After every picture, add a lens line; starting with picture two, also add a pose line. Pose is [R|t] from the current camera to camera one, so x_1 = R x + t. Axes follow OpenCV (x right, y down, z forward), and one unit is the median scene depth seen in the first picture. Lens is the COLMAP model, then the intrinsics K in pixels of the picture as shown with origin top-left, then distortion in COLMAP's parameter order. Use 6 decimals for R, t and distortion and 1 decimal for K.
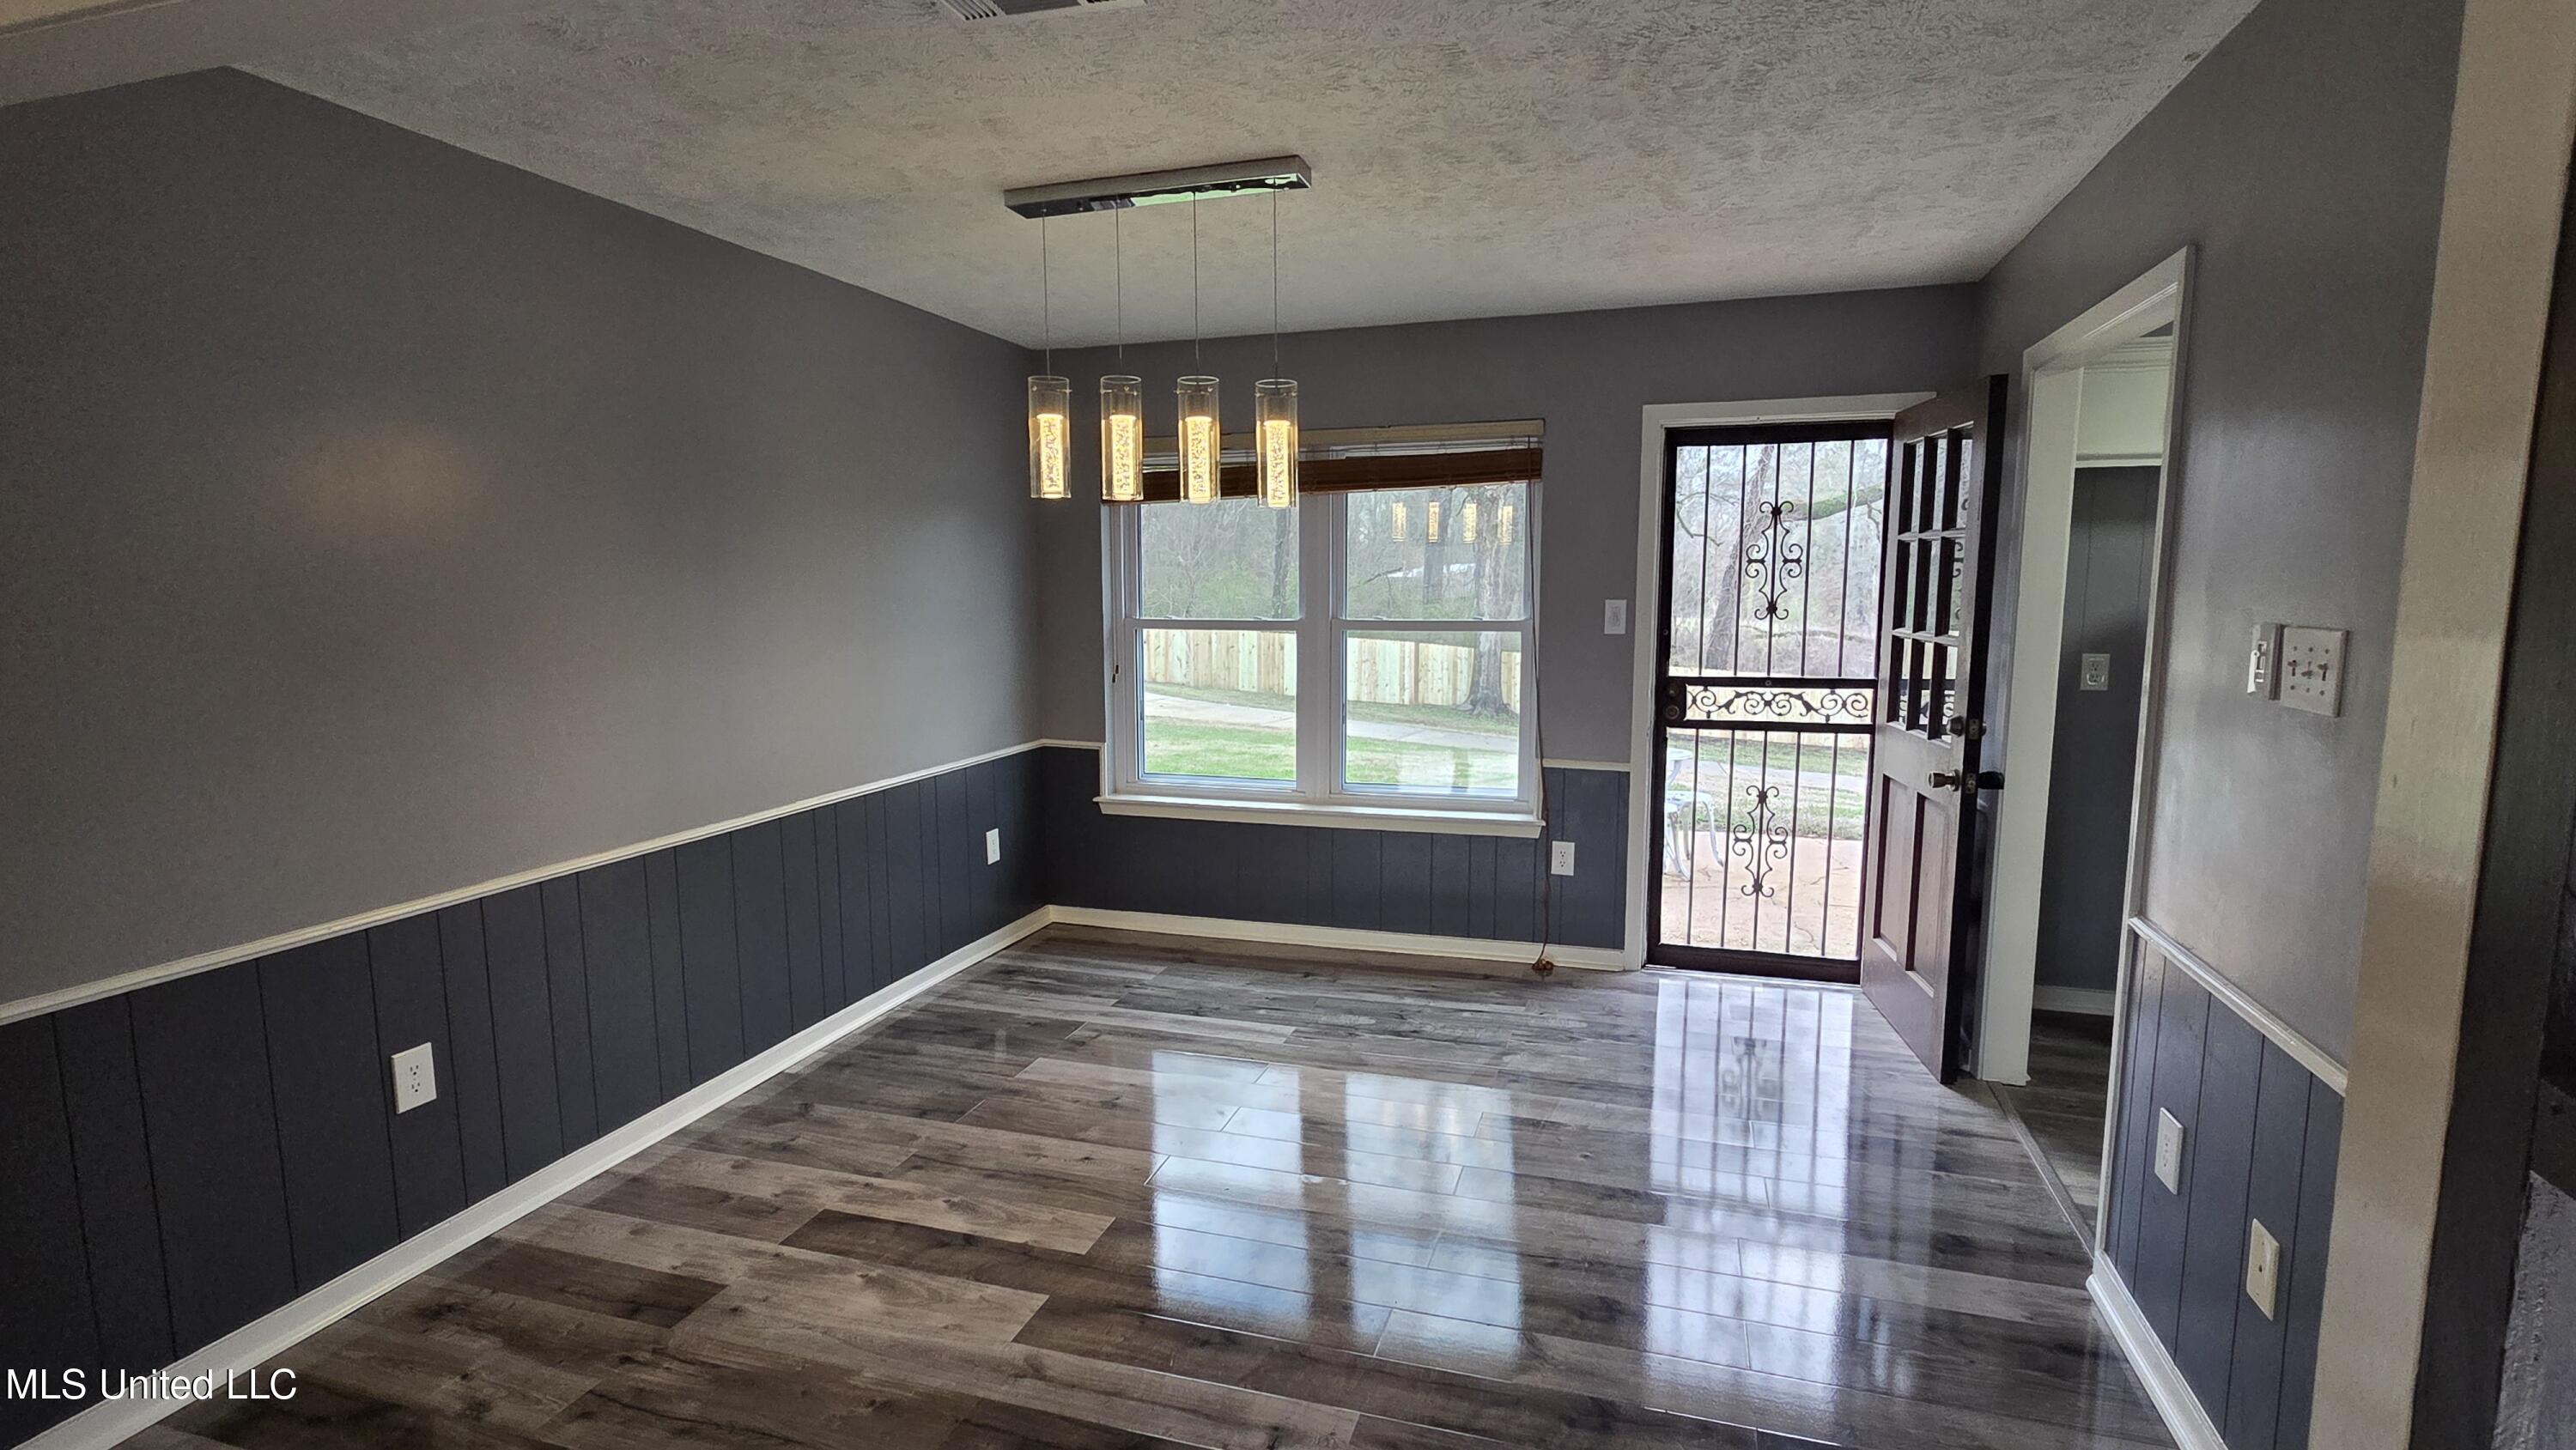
lens RADIAL K [[1193.7, 0, 1294.9], [0, 1193.7, 728.5], [0, 0, 1]] dist [0.001970, -0.001879]
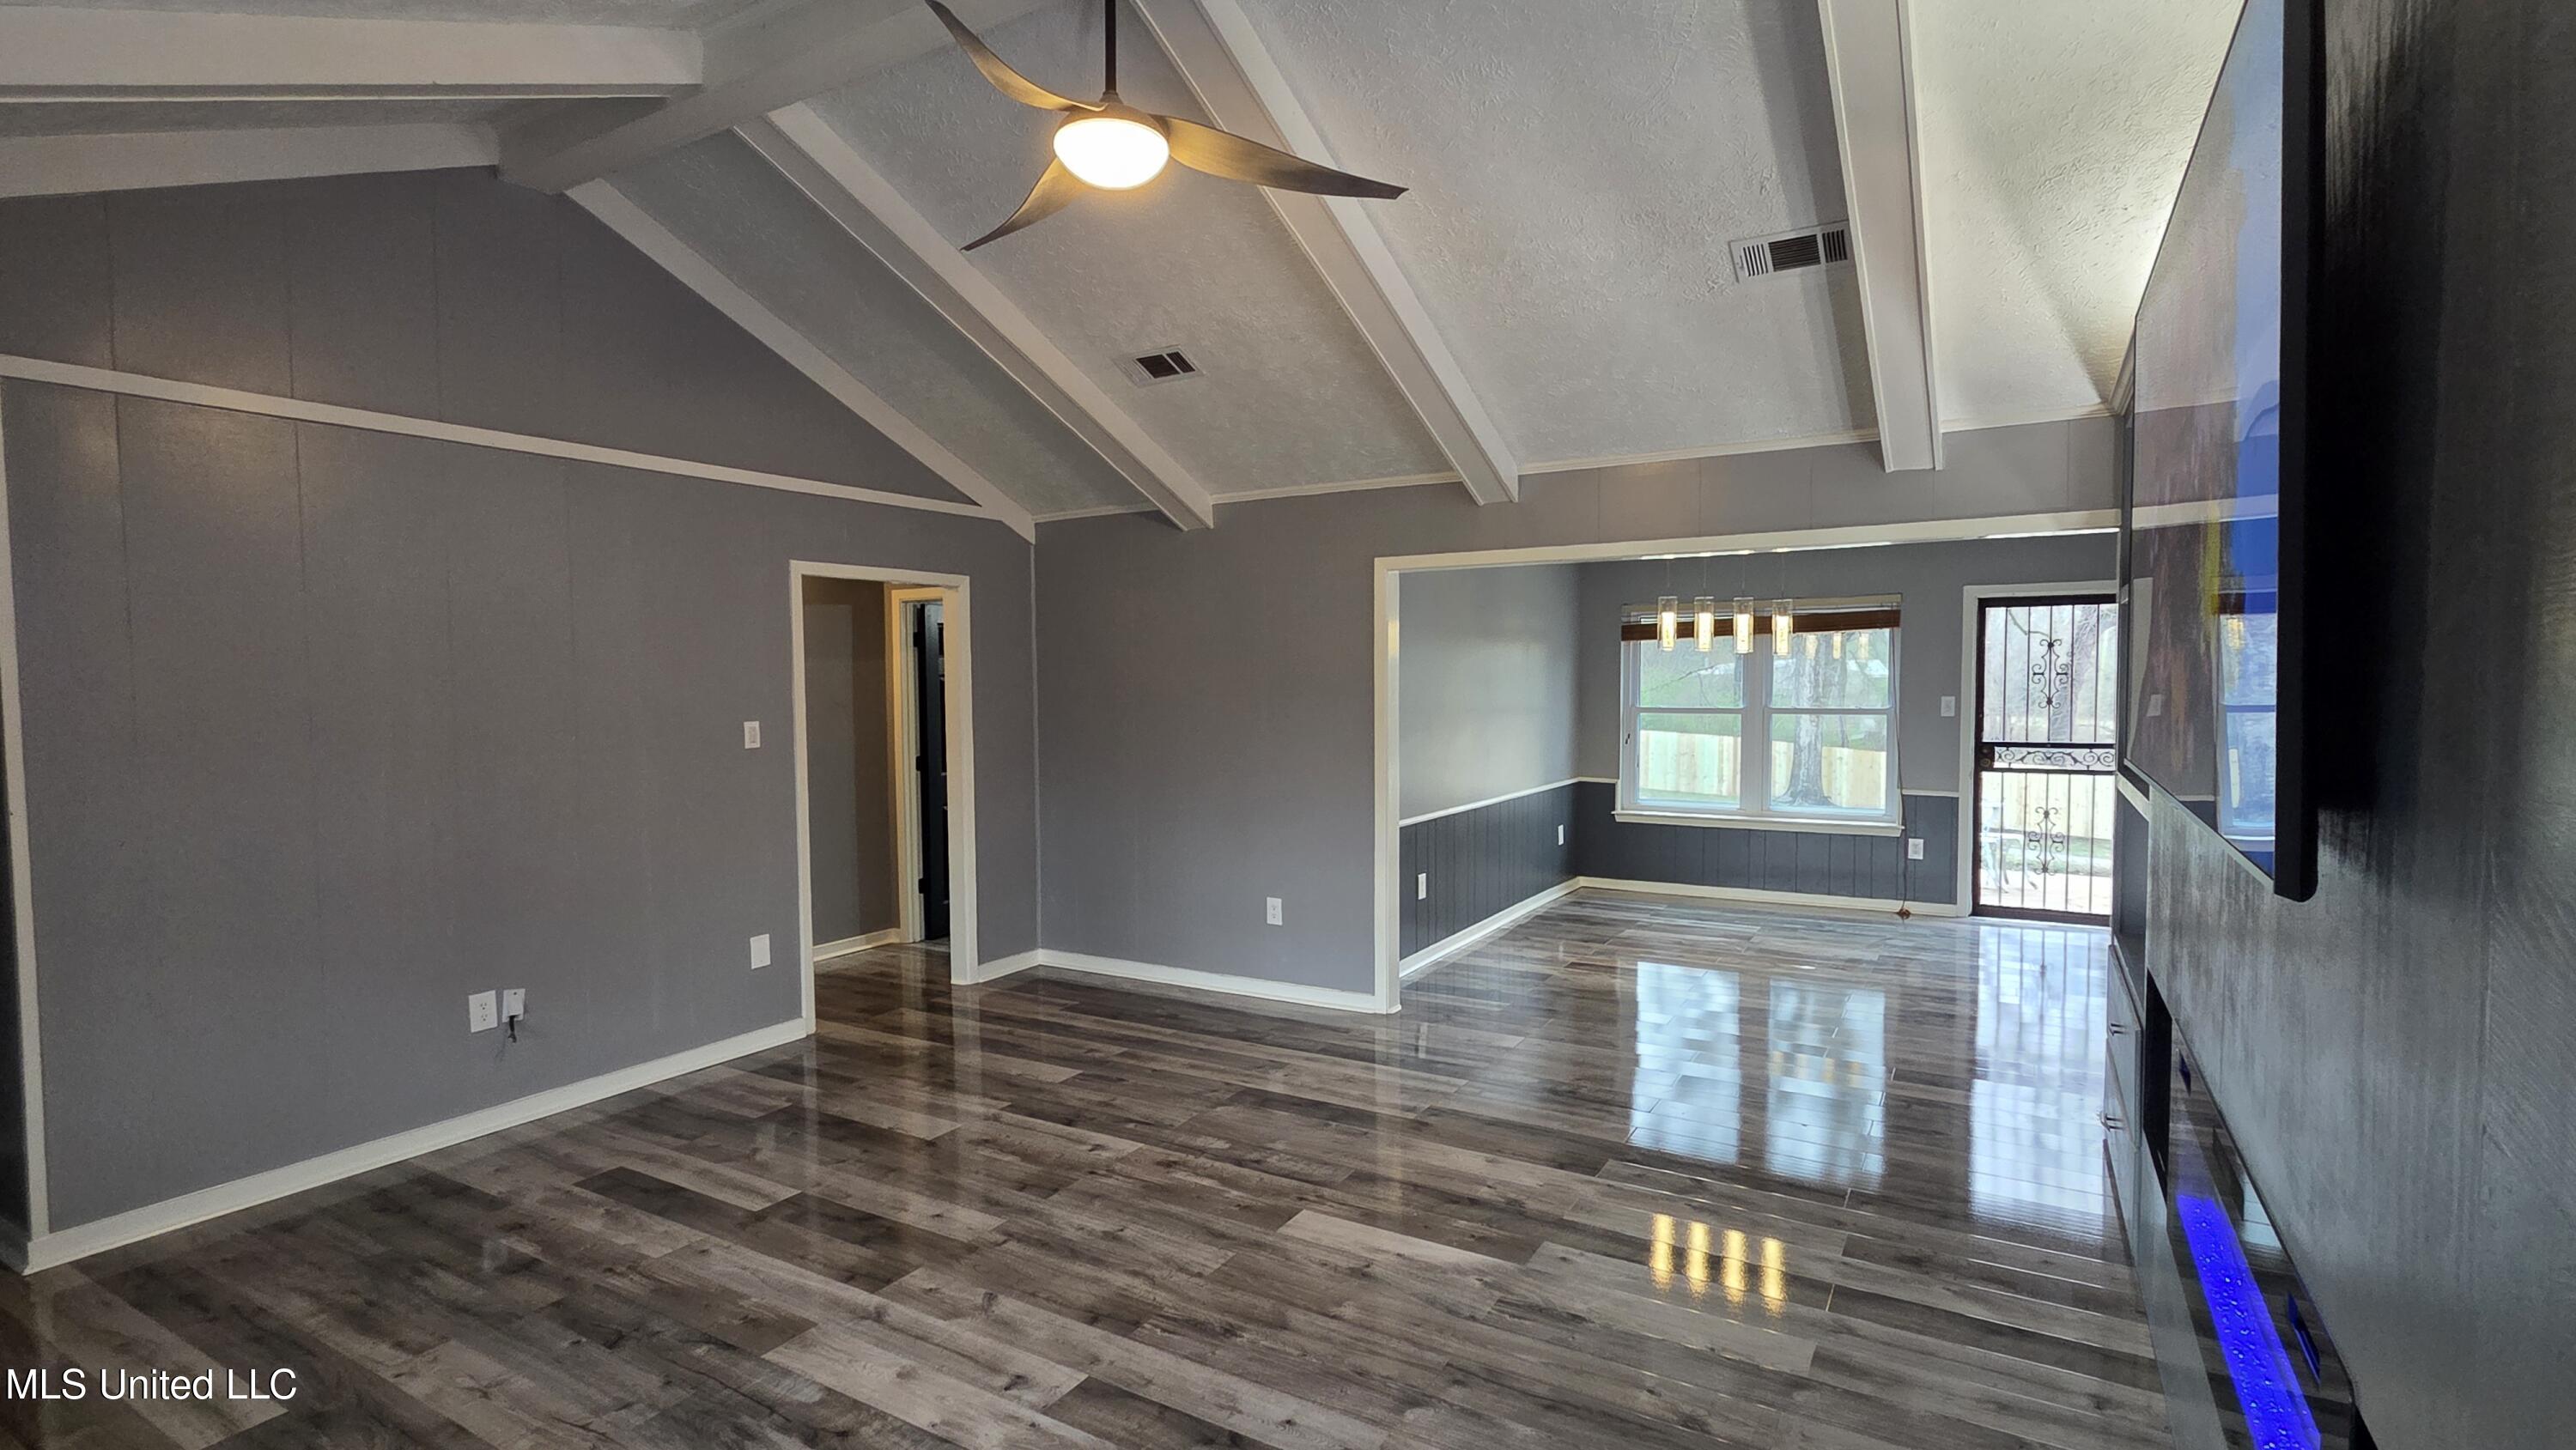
lens RADIAL K [[1193.7, 0, 1289.1], [0, 1193.7, 735.7], [0, 0, 1]] dist [0.001970, -0.001879]
pose [[0.974702, 0.009284, -0.223314, -0.263806], [-0.027177, 0.996646, -0.077184, 0.104155], [0.221848, 0.081300, 0.971686, -0.851250]]
